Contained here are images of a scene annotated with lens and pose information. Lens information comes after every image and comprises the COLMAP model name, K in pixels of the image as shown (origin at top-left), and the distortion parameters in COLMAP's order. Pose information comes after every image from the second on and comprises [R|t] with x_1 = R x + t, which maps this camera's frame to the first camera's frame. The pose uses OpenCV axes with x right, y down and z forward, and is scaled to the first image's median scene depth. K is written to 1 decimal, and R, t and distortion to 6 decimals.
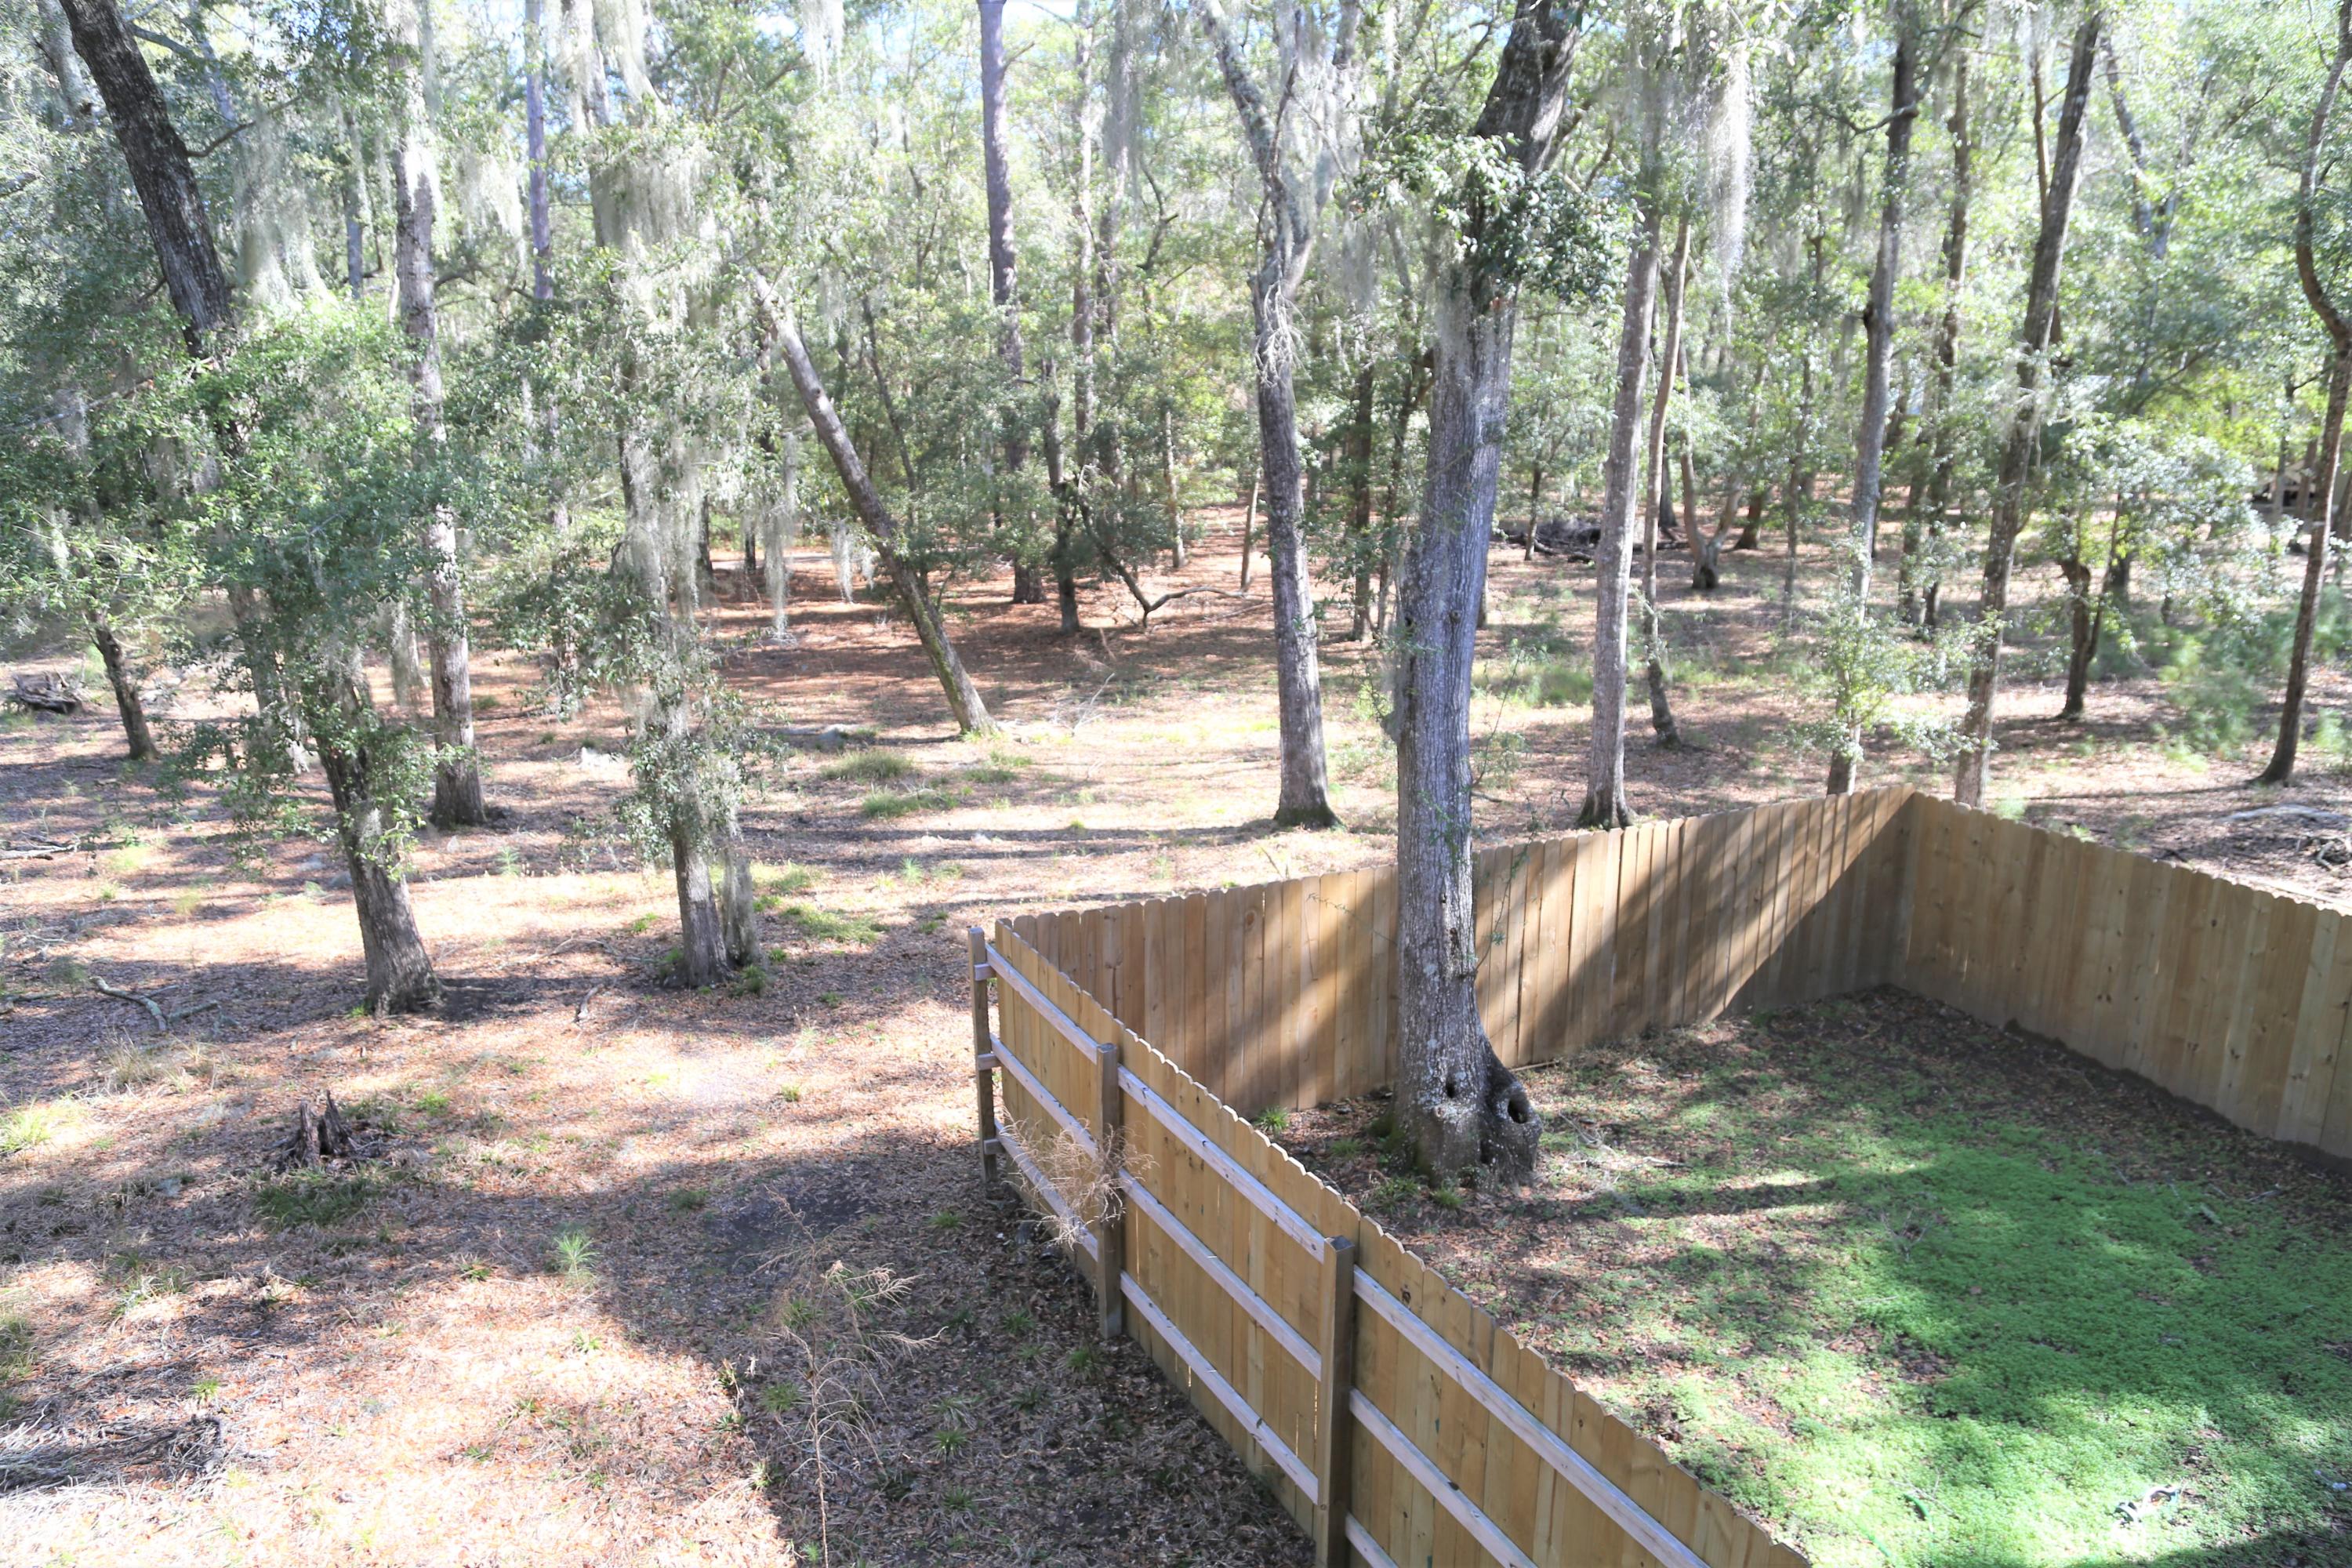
lens RADIAL K [[1582.5, 0, 1171.2], [0, 1582.5, 810.2], [0, 0, 1]] dist [-0.120940, 0.062413]
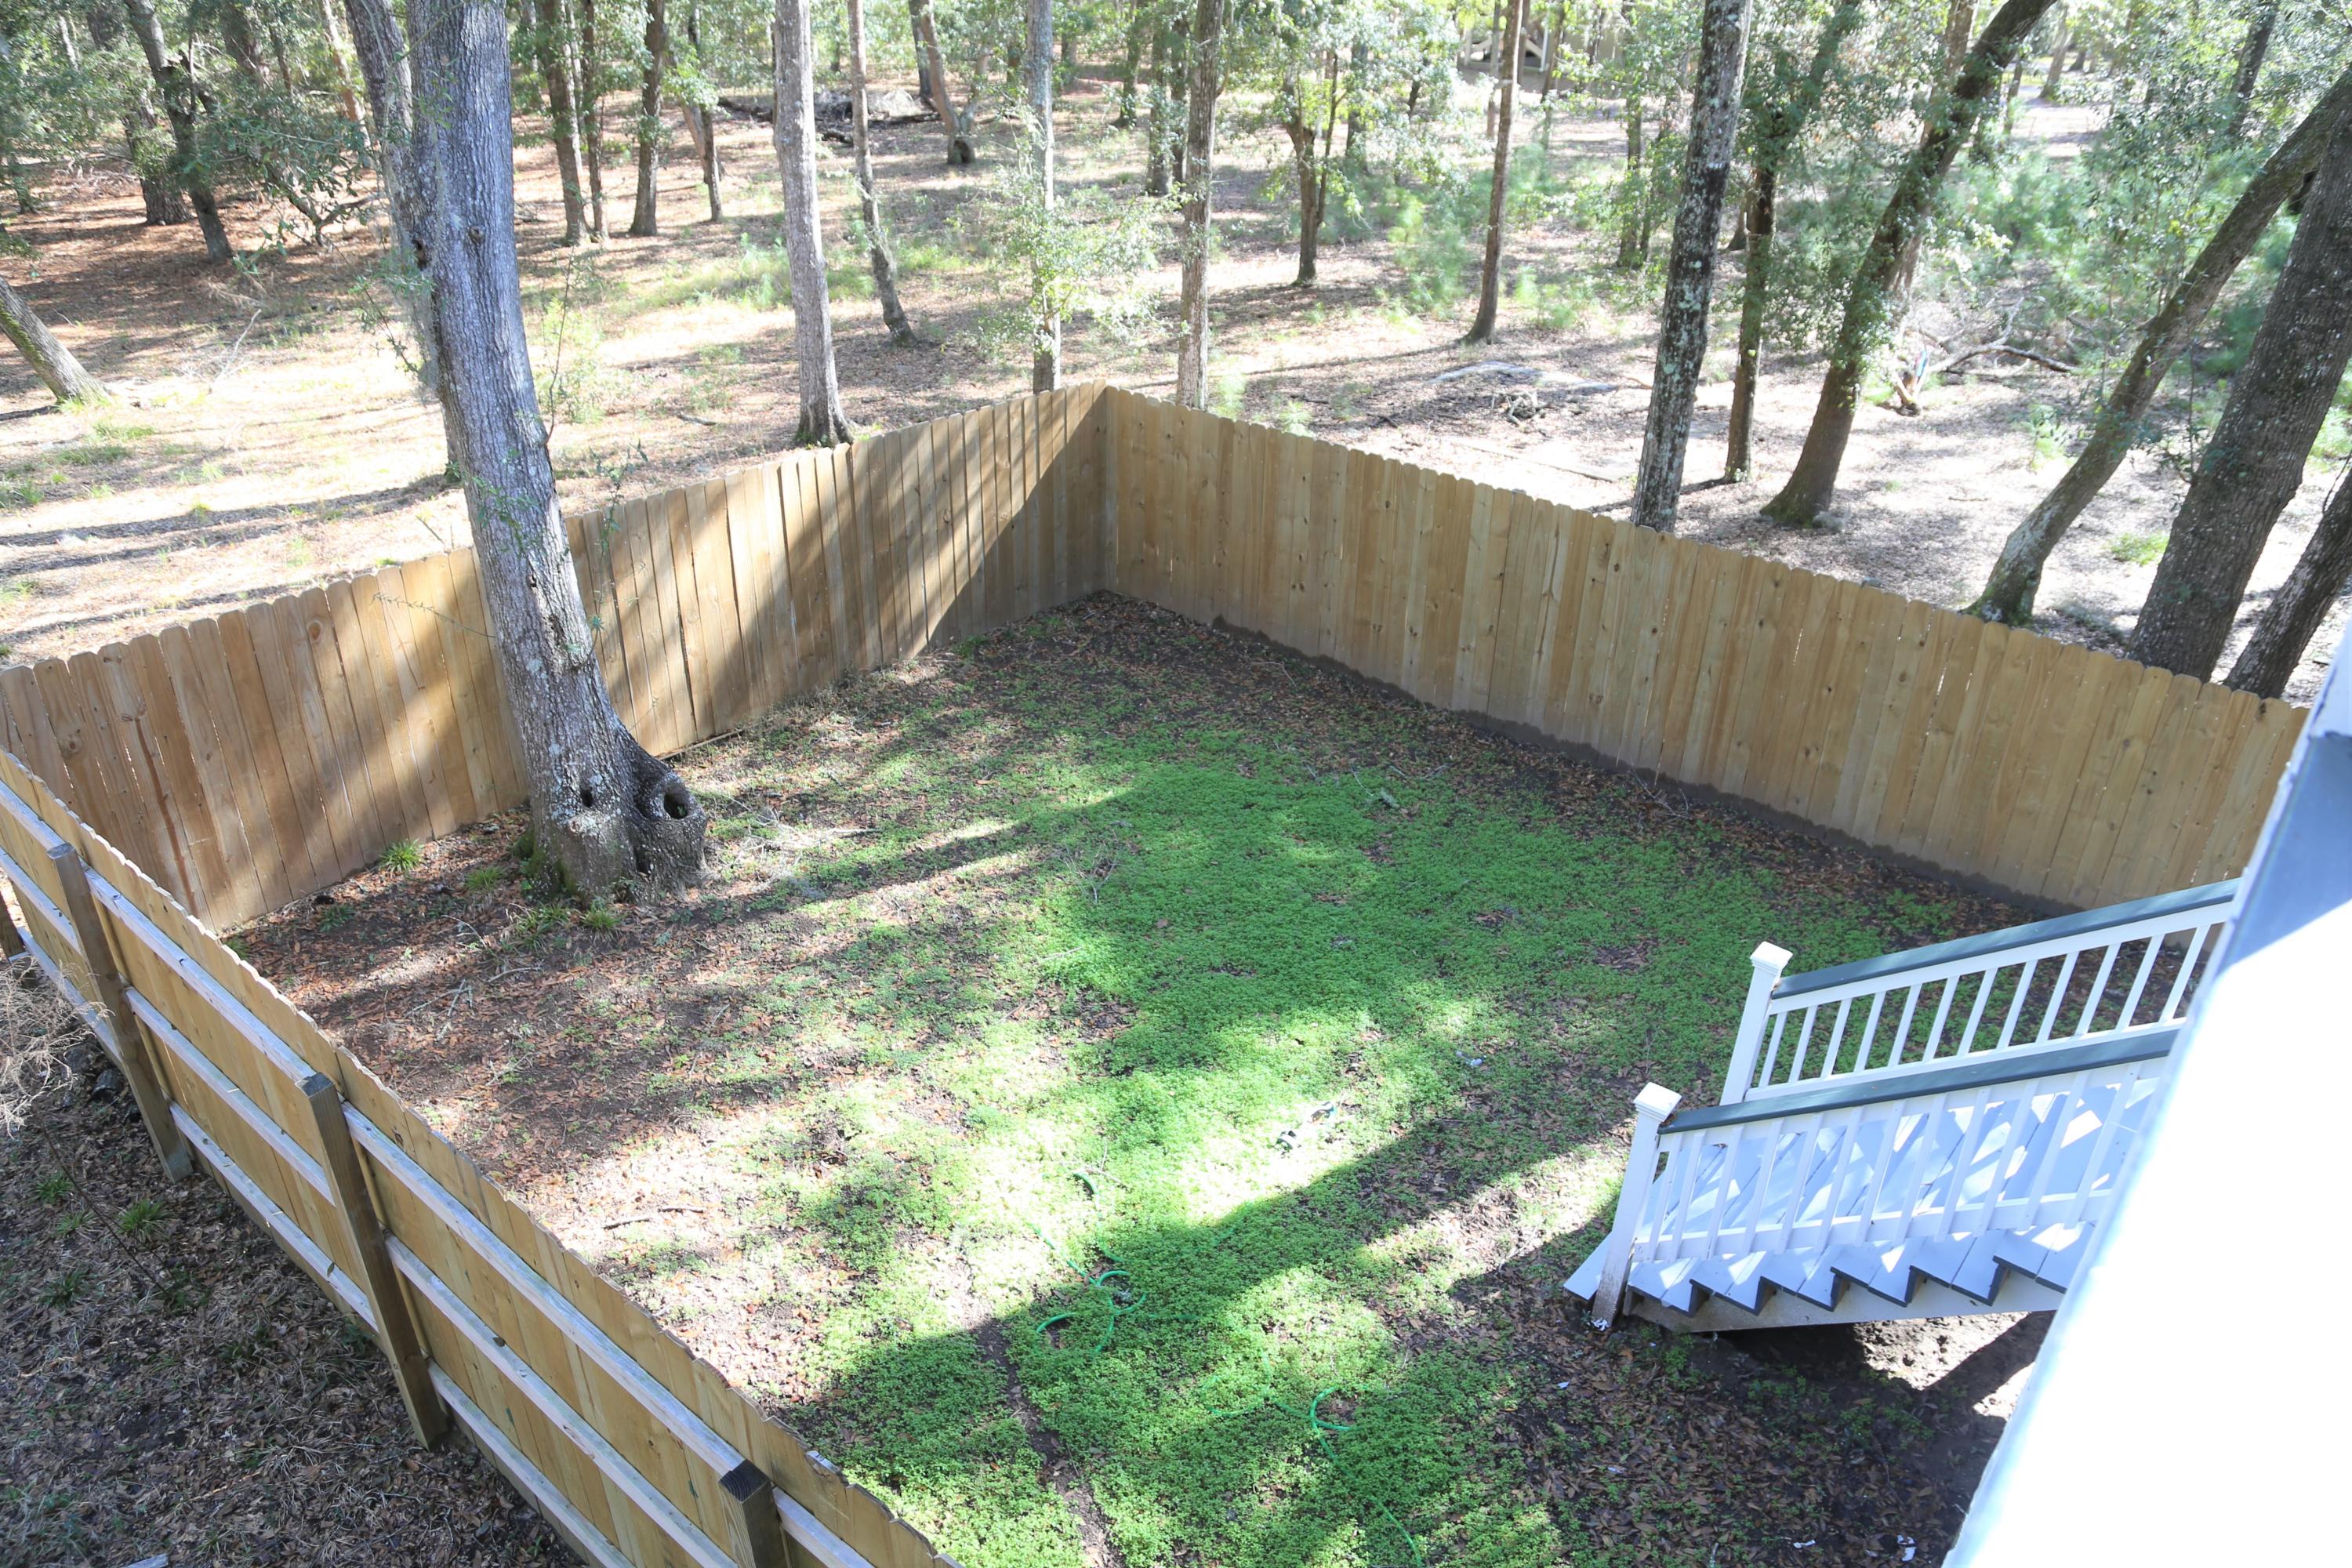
lens RADIAL K [[1582.5, 0, 1174.5], [0, 1582.5, 786.1], [0, 0, 1]] dist [-0.120940, 0.062413]
pose [[0.912403, -0.171976, 0.371409, 0.128427], [0.078779, 0.964264, 0.252962, -0.016521], [-0.401640, -0.201544, 0.893345, 0.085110]]
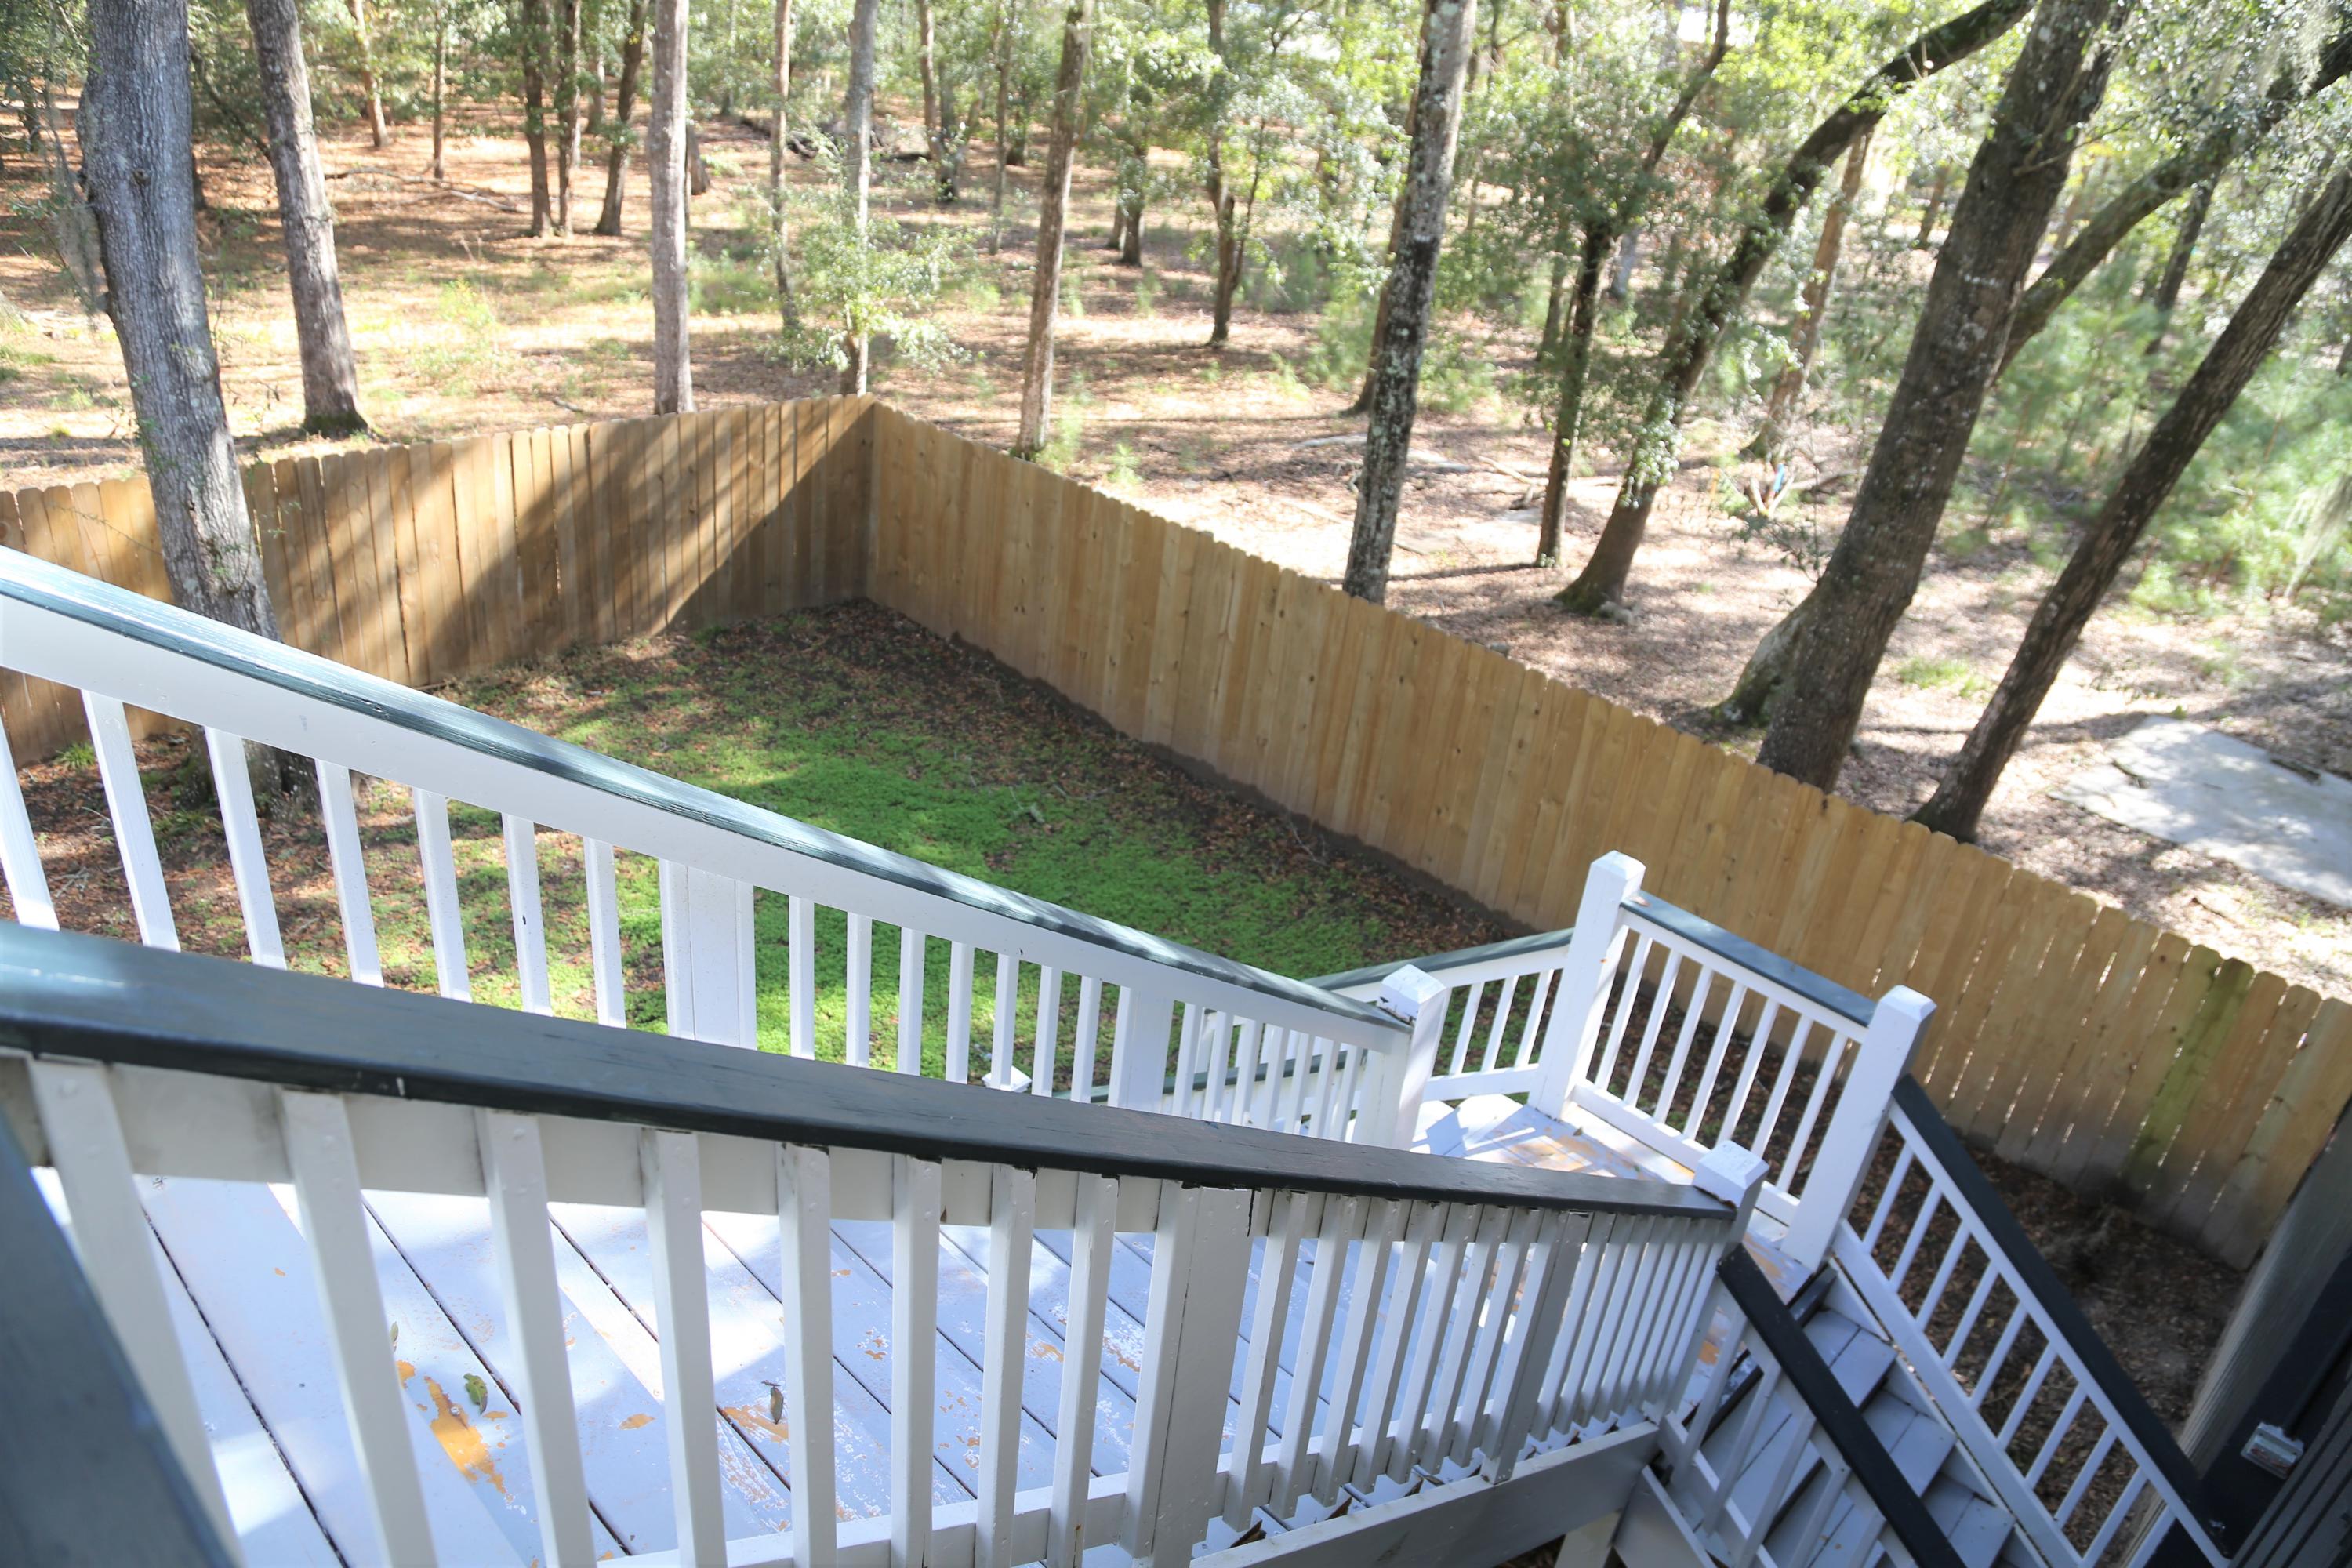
lens RADIAL K [[1582.5, 0, 1187.3], [0, 1582.5, 789.9], [0, 0, 1]] dist [-0.120940, 0.062413]
pose [[0.929210, -0.054143, 0.365565, 0.303334], [-0.027448, 0.976366, 0.214375, 0.010760], [-0.368532, -0.209233, 0.905762, -0.024445]]
